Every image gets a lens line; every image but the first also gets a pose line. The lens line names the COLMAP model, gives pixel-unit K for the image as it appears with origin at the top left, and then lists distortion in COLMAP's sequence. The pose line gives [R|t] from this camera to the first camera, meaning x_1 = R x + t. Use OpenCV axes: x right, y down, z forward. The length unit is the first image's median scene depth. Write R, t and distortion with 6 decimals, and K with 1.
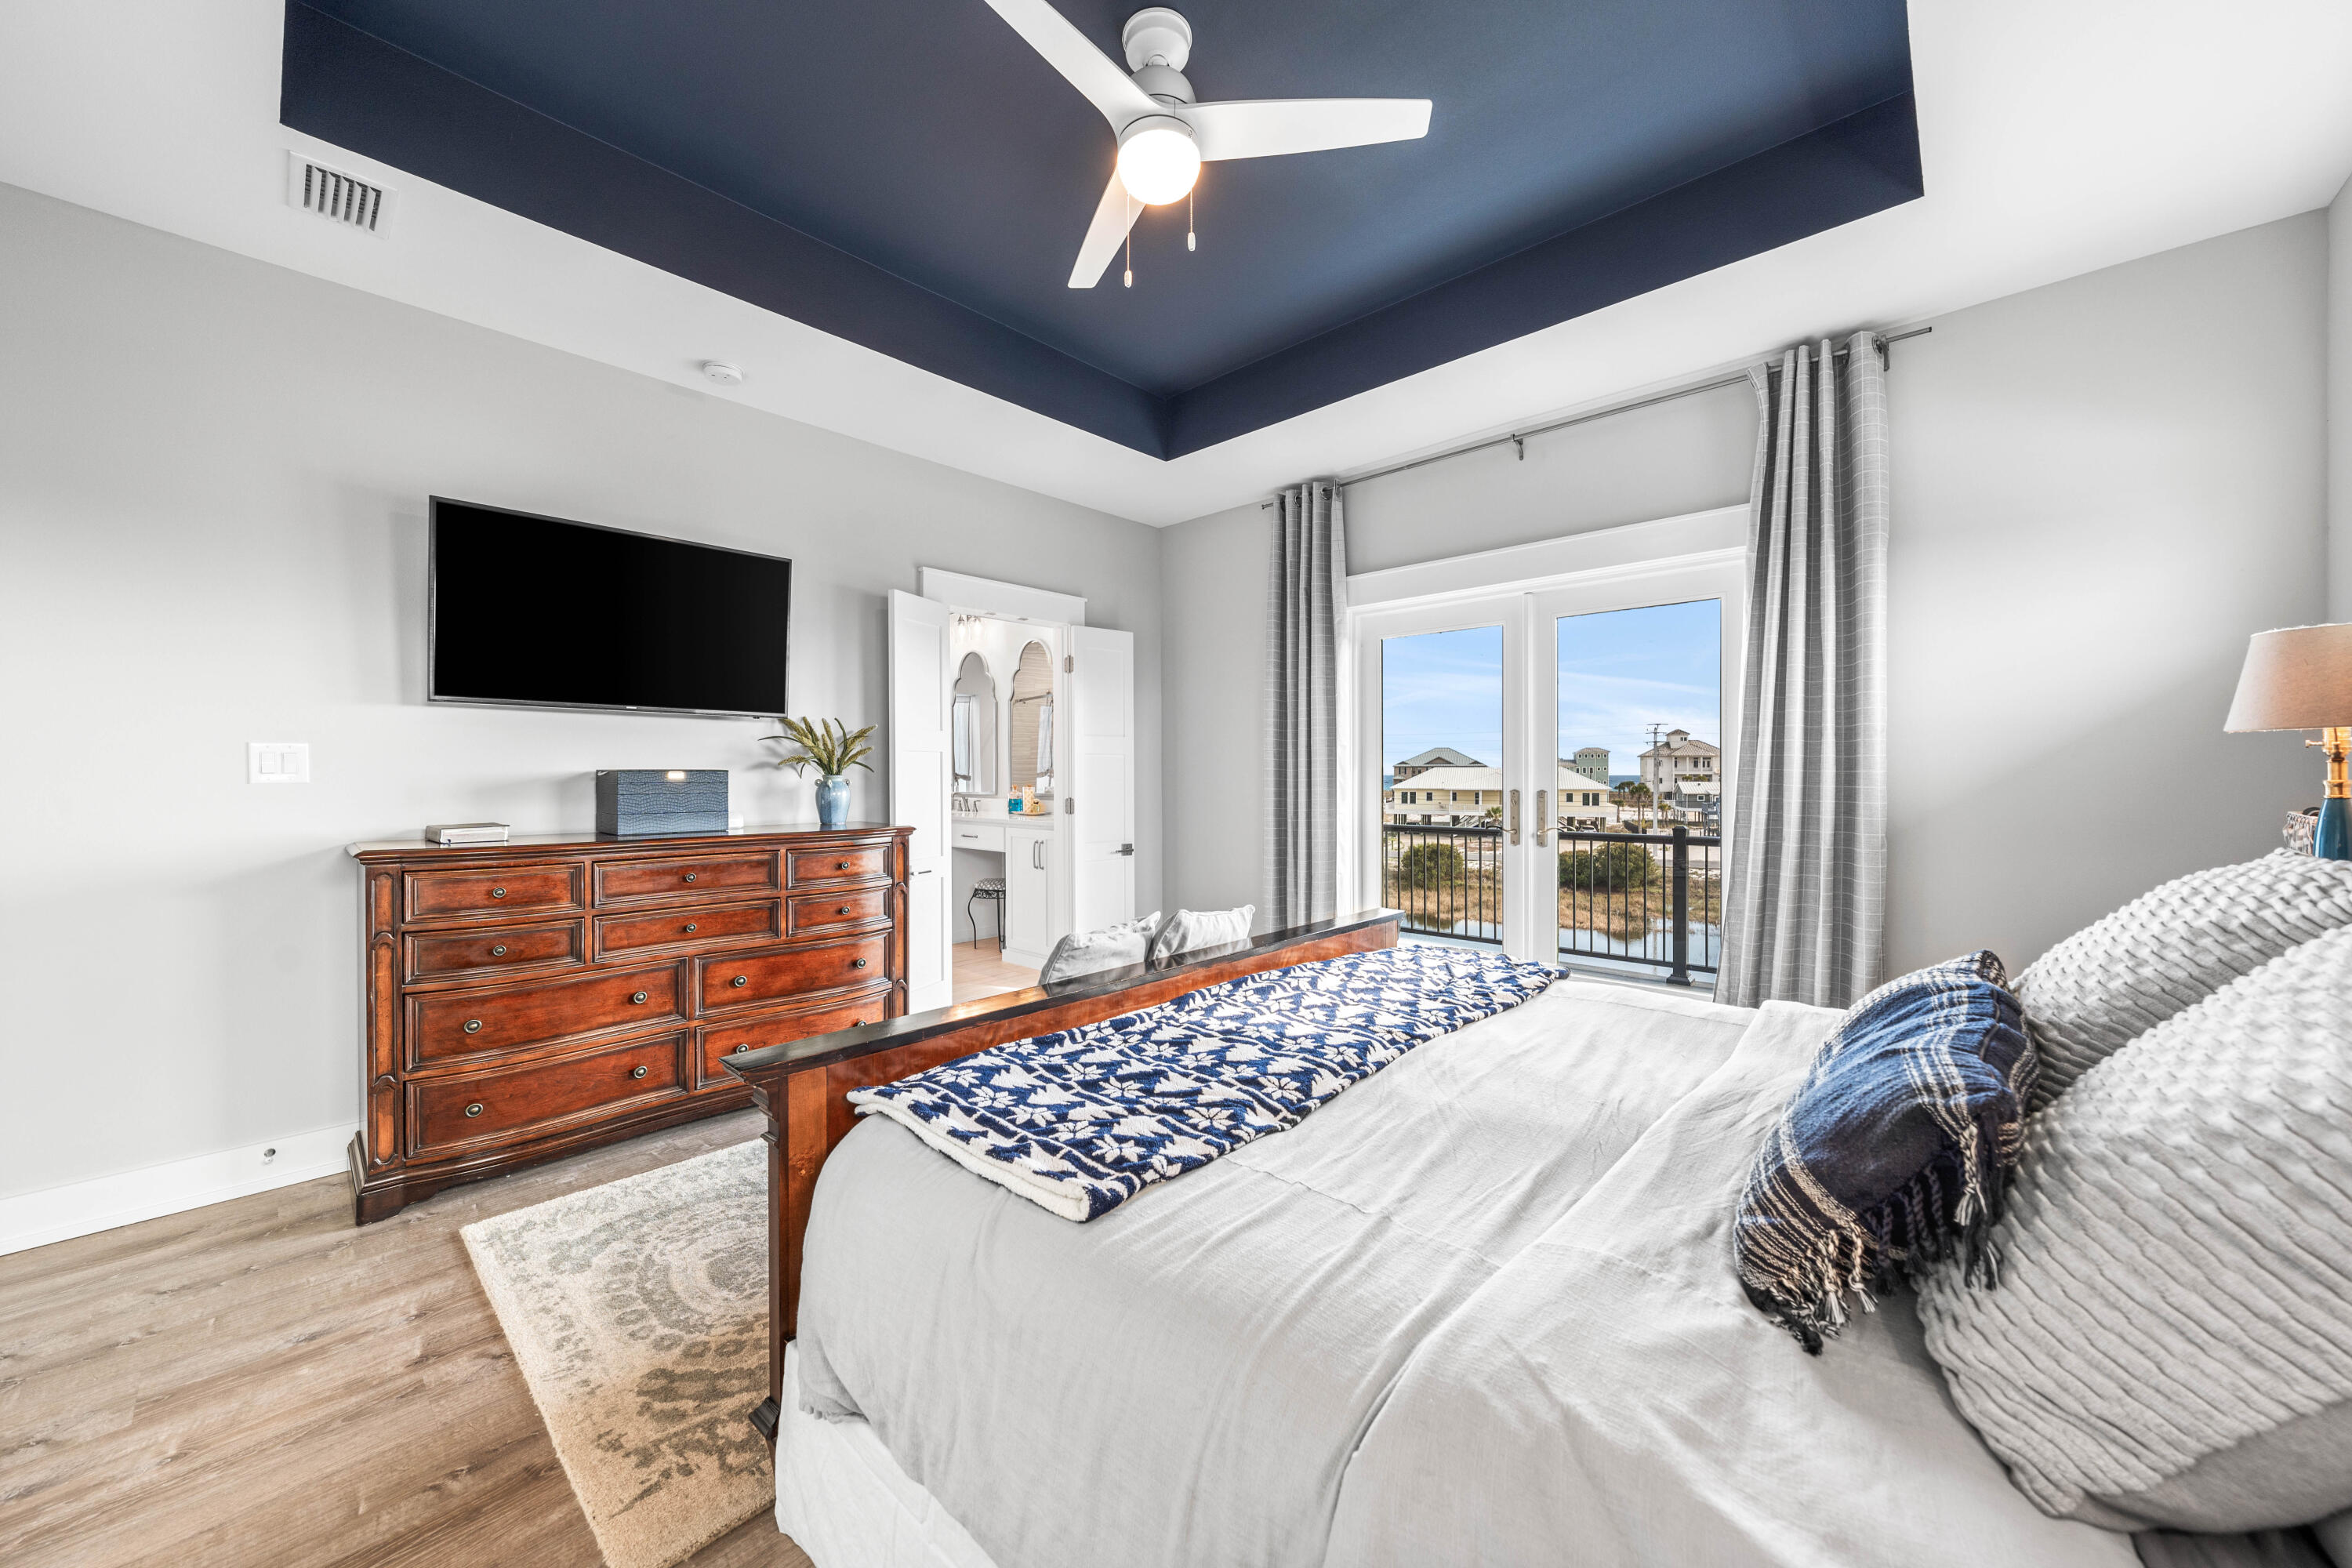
lens RADIAL K [[876.9, 0, 1175.7], [0, 876.9, 781.9], [0, 0, 1]] dist [-0.002394, -0.000114]
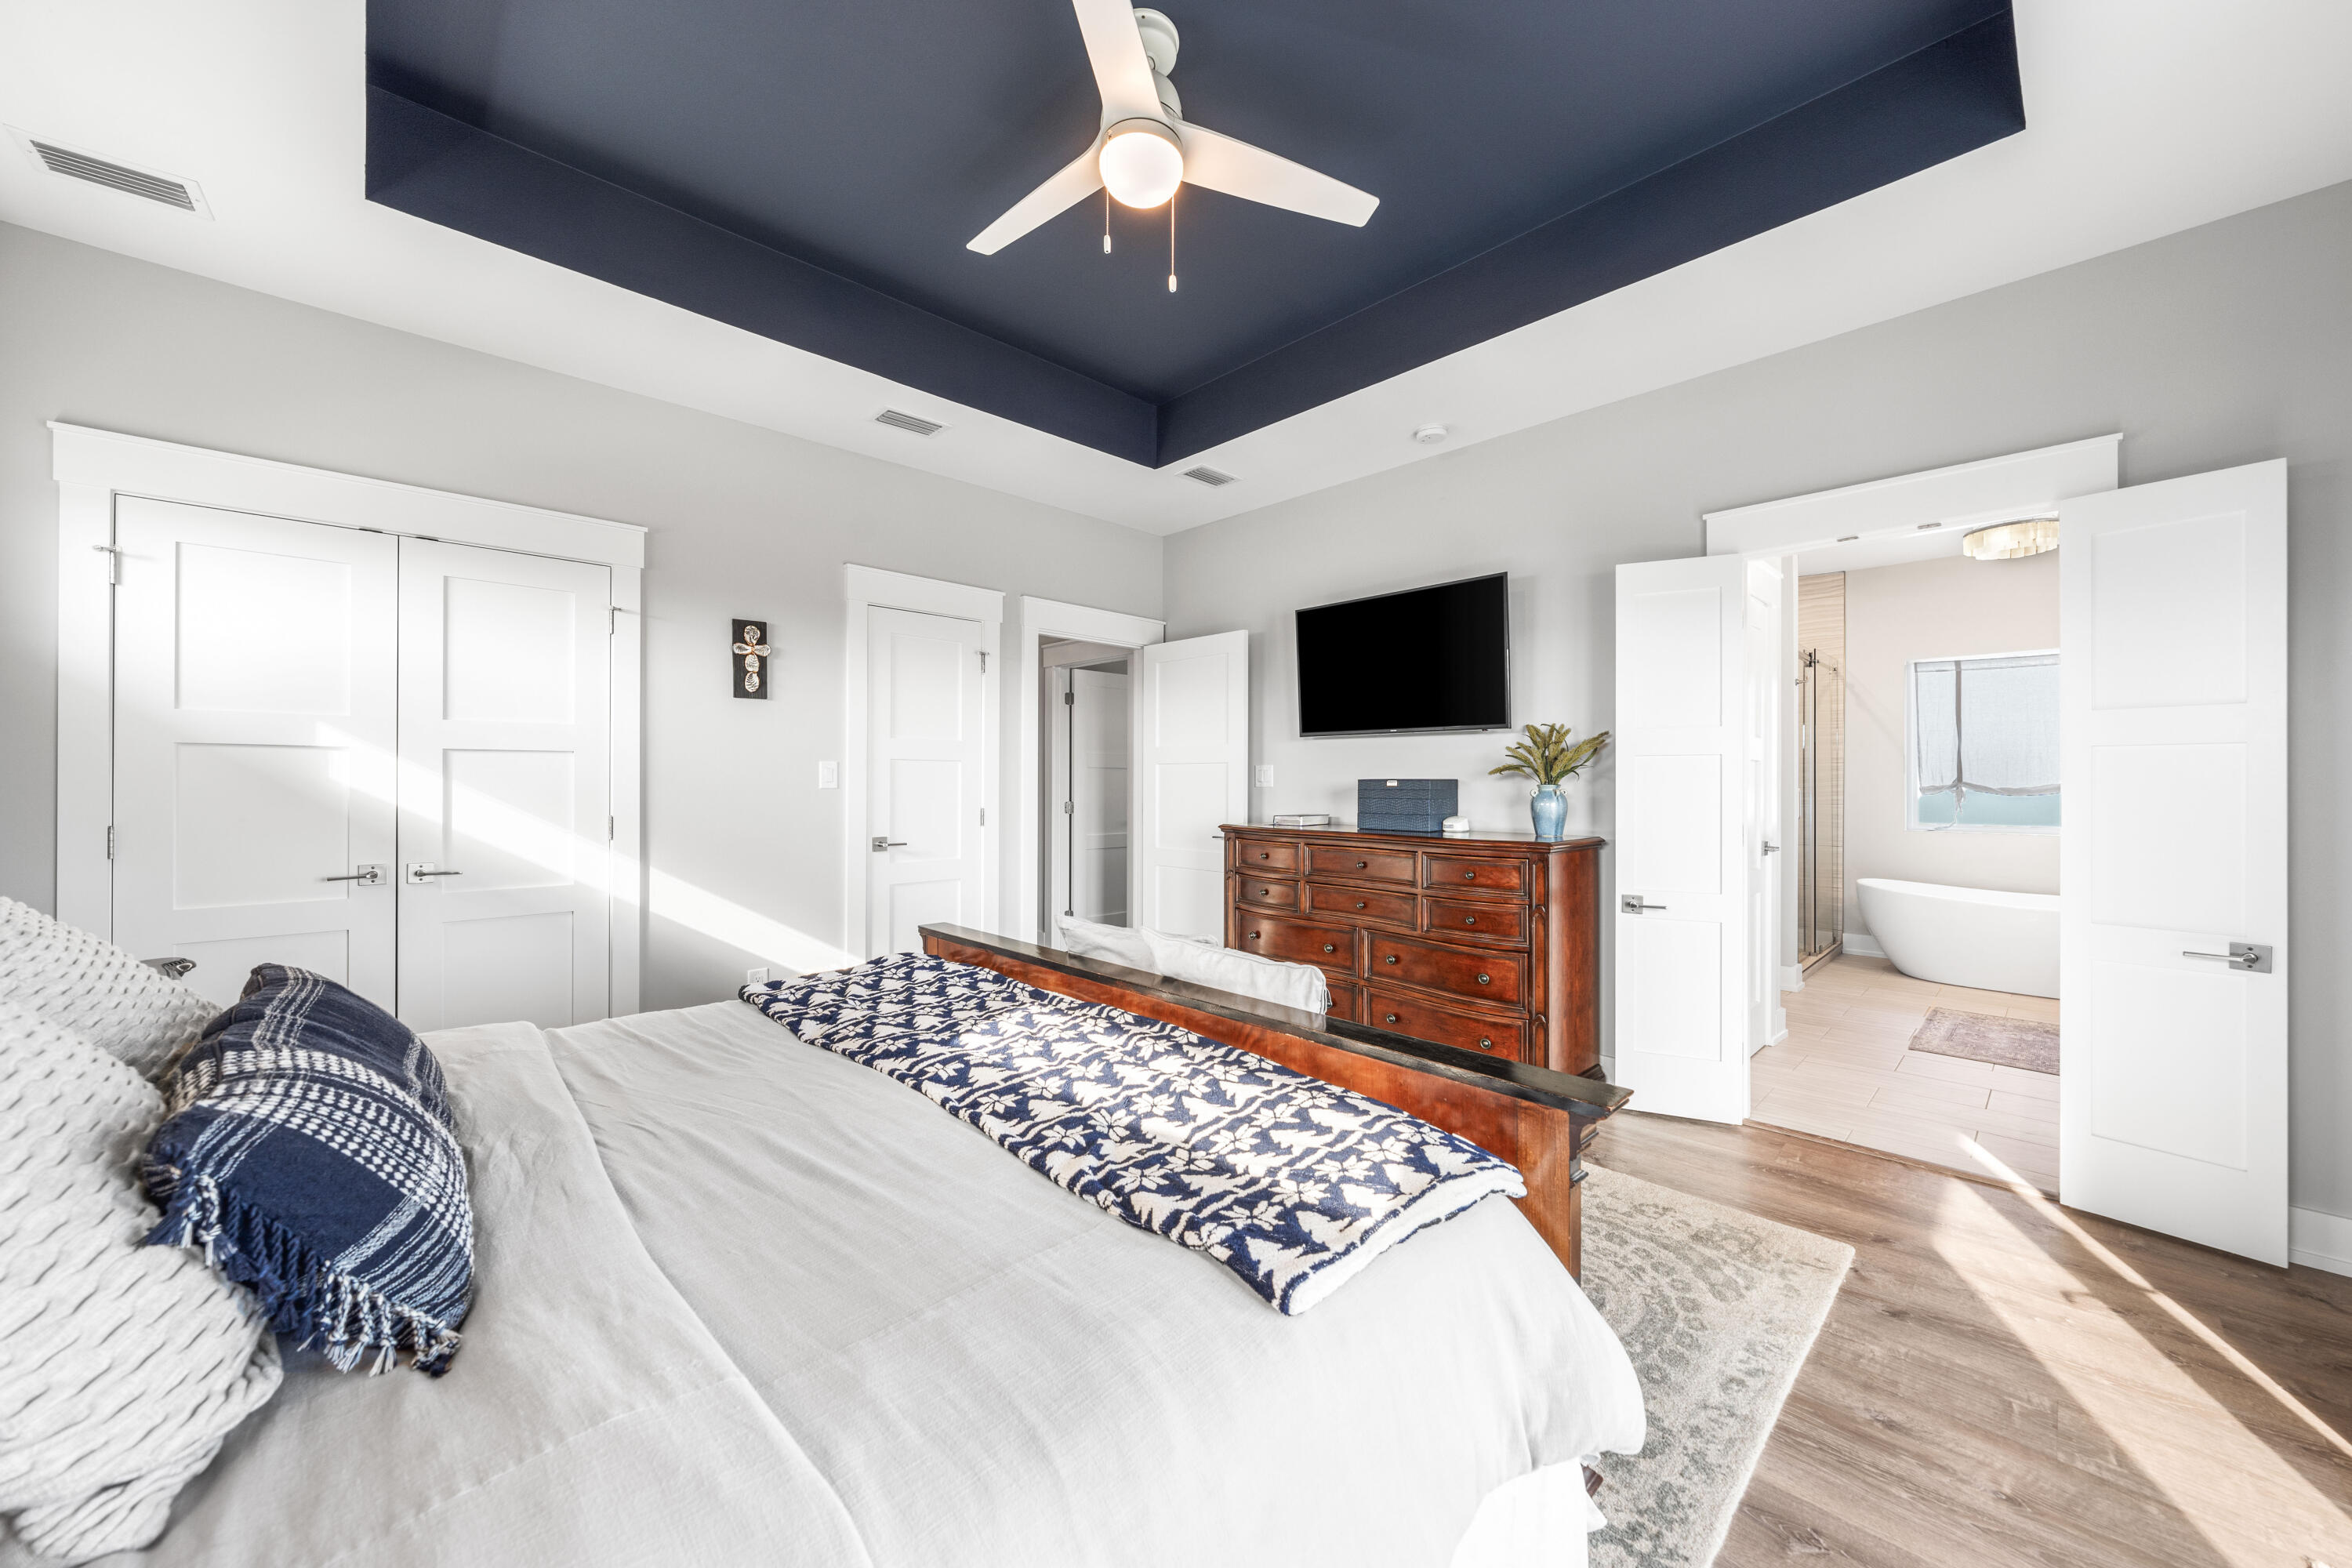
lens RADIAL K [[876.9, 0, 1175.7], [0, 876.9, 777.6], [0, 0, 1]] dist [-0.002394, -0.000114]
pose [[-0.084671, -0.002842, -0.996405, 0.640253], [-0.011535, 0.999932, -0.001872, -0.009513], [0.996342, 0.011335, -0.084698, 0.748369]]
